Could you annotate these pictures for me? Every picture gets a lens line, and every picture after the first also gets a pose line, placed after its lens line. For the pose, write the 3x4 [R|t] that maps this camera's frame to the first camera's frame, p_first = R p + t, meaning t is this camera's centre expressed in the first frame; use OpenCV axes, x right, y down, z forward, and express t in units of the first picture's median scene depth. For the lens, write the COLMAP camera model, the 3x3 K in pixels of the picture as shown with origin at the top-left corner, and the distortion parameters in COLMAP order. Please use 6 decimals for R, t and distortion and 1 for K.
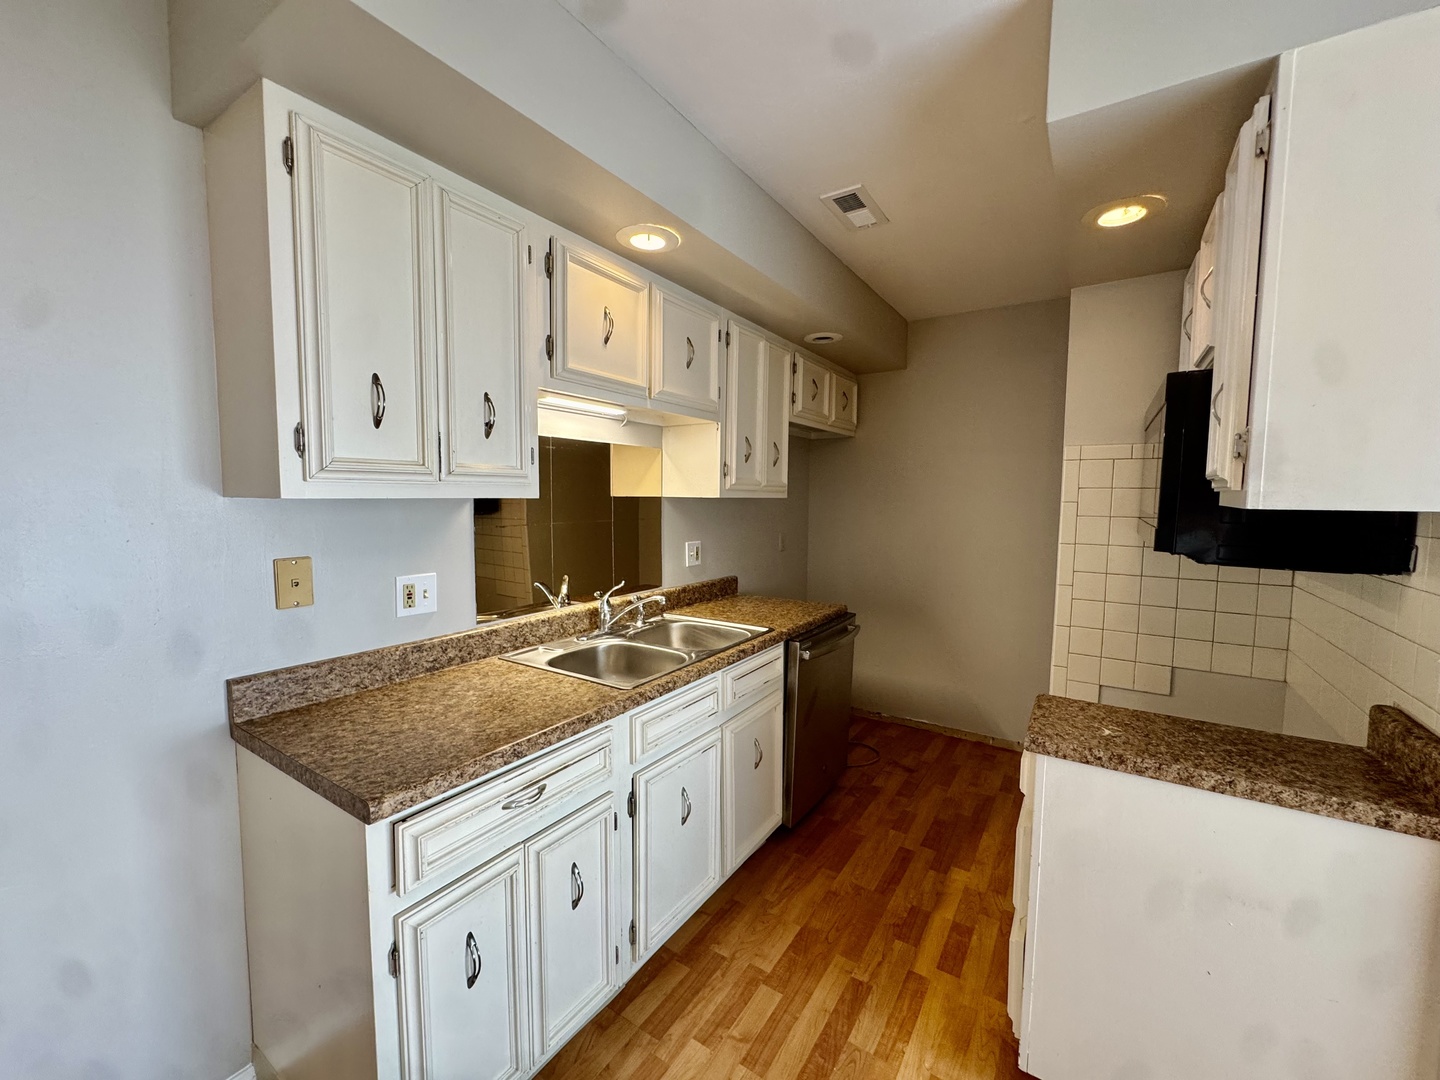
lens RADIAL K [[581.2, 0, 723.8], [0, 581.2, 538.9], [0, 0, 1]] dist [-0.008477, -0.000126]
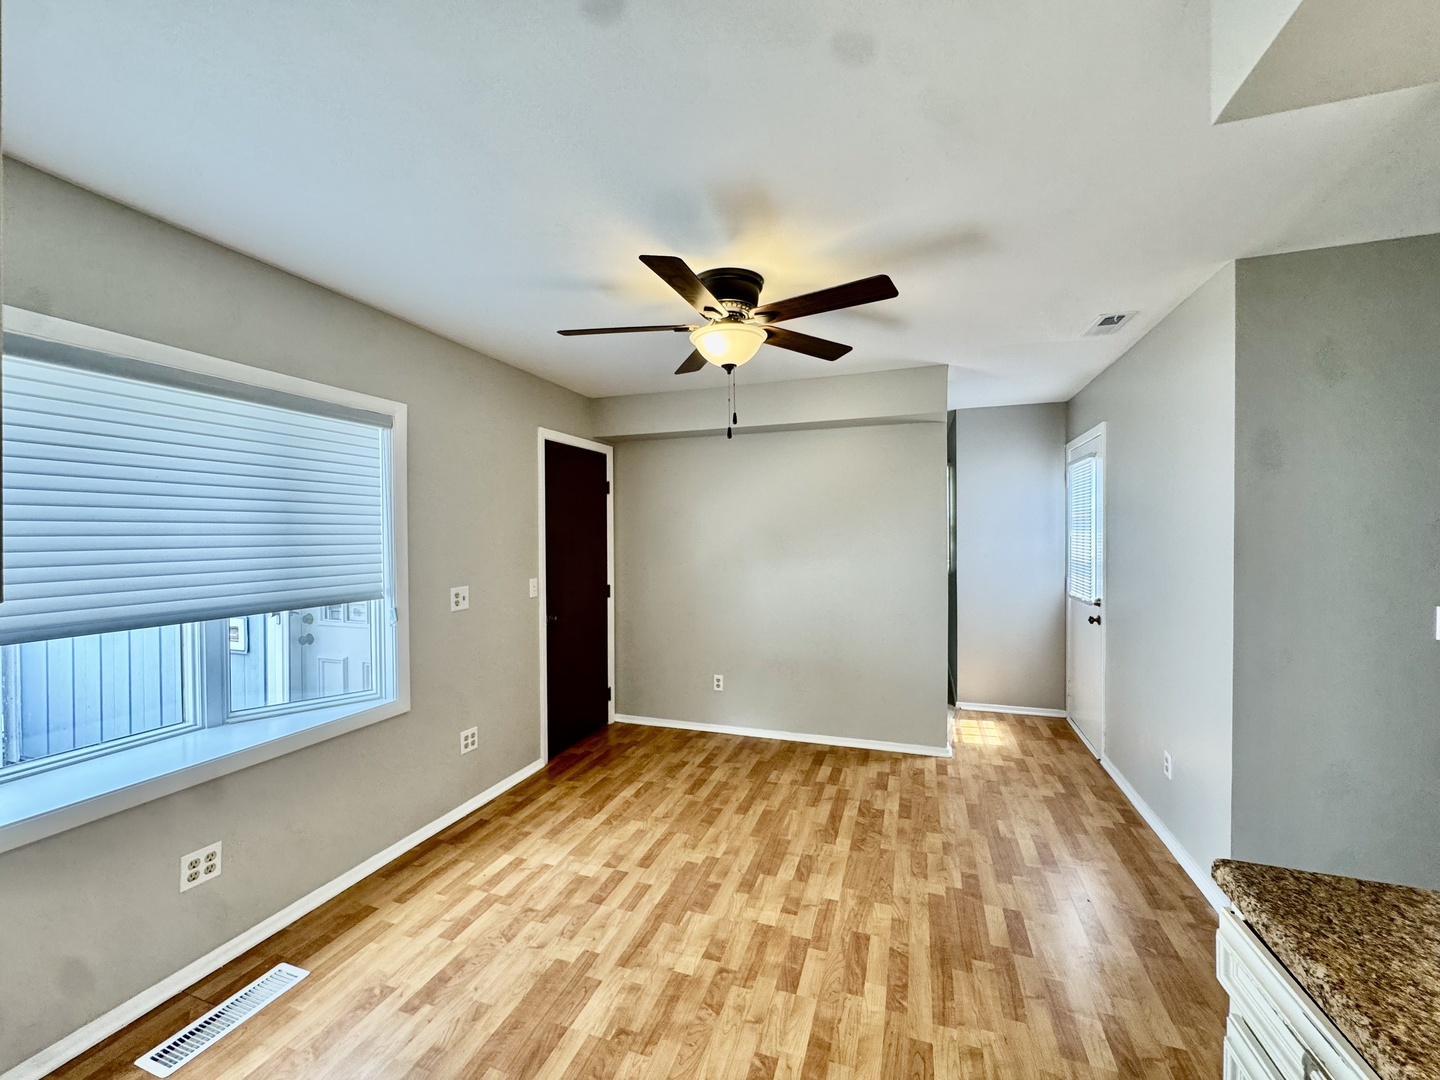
lens RADIAL K [[581.2, 0, 718.6], [0, 581.2, 536.6], [0, 0, 1]] dist [-0.008477, -0.000126]
pose [[-0.967506, -0.004032, -0.252817, 0.284980], [-0.023865, 0.996865, 0.075433, -0.095062], [0.251720, 0.079015, -0.964569, 1.023778]]
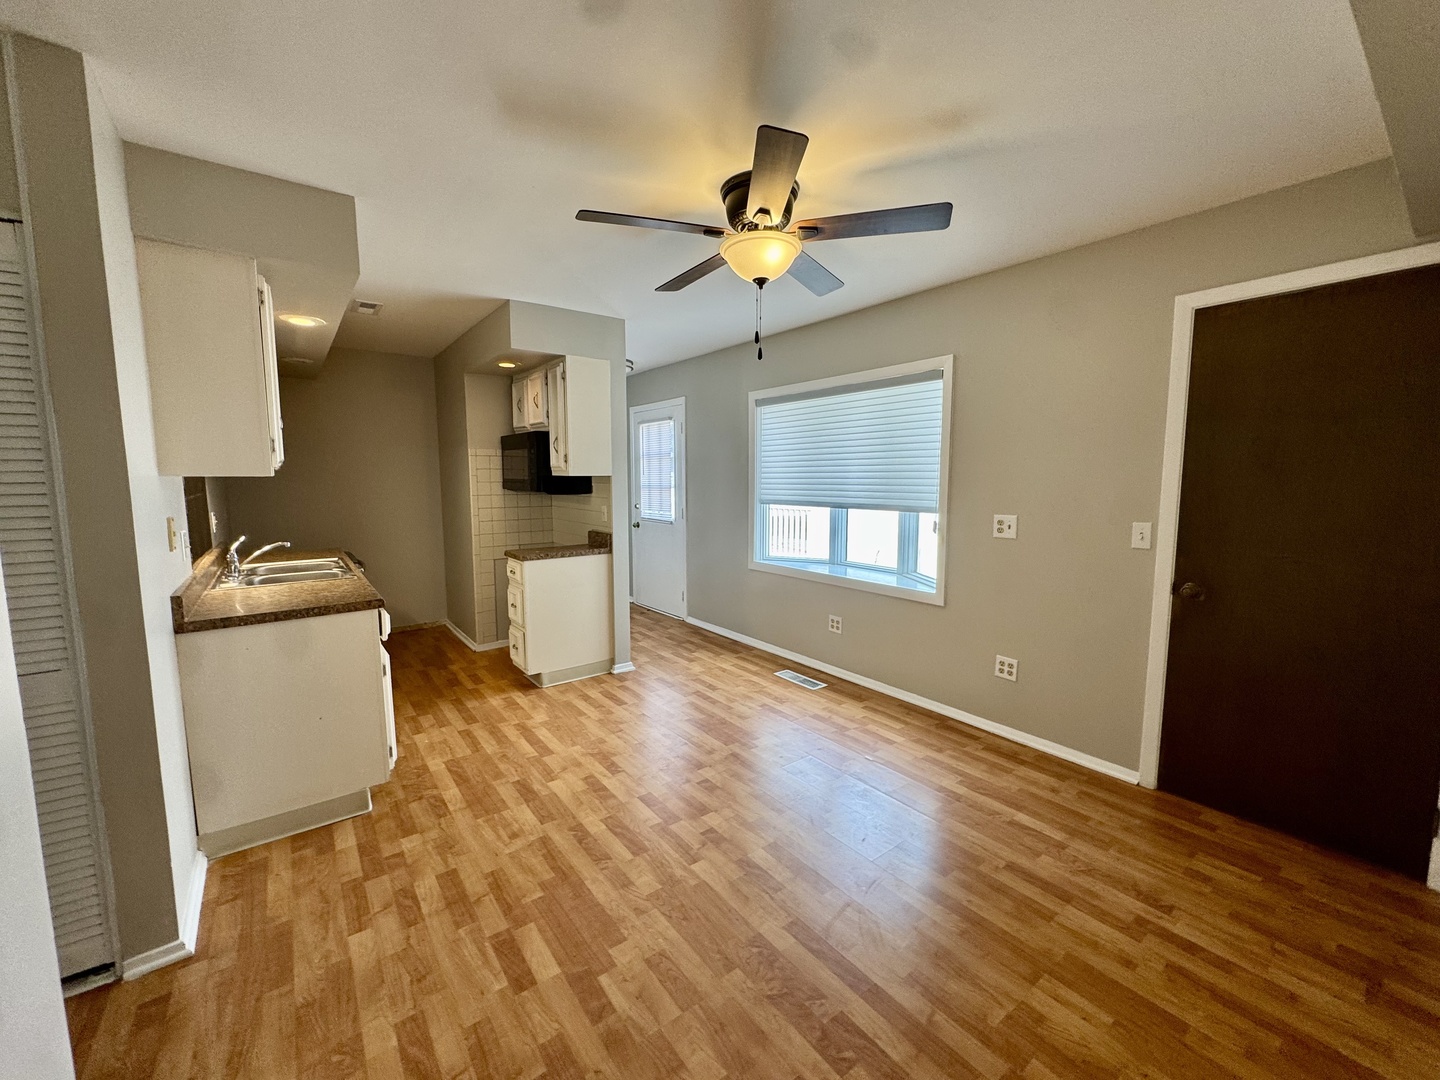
lens RADIAL K [[581.2, 0, 719.8], [0, 581.2, 539.9], [0, 0, 1]] dist [-0.008477, -0.000126]
pose [[0.338170, -0.115152, 0.934013, -1.469647], [0.079874, 0.992416, 0.093433, 0.056449], [-0.937689, 0.043008, 0.344803, -0.746745]]
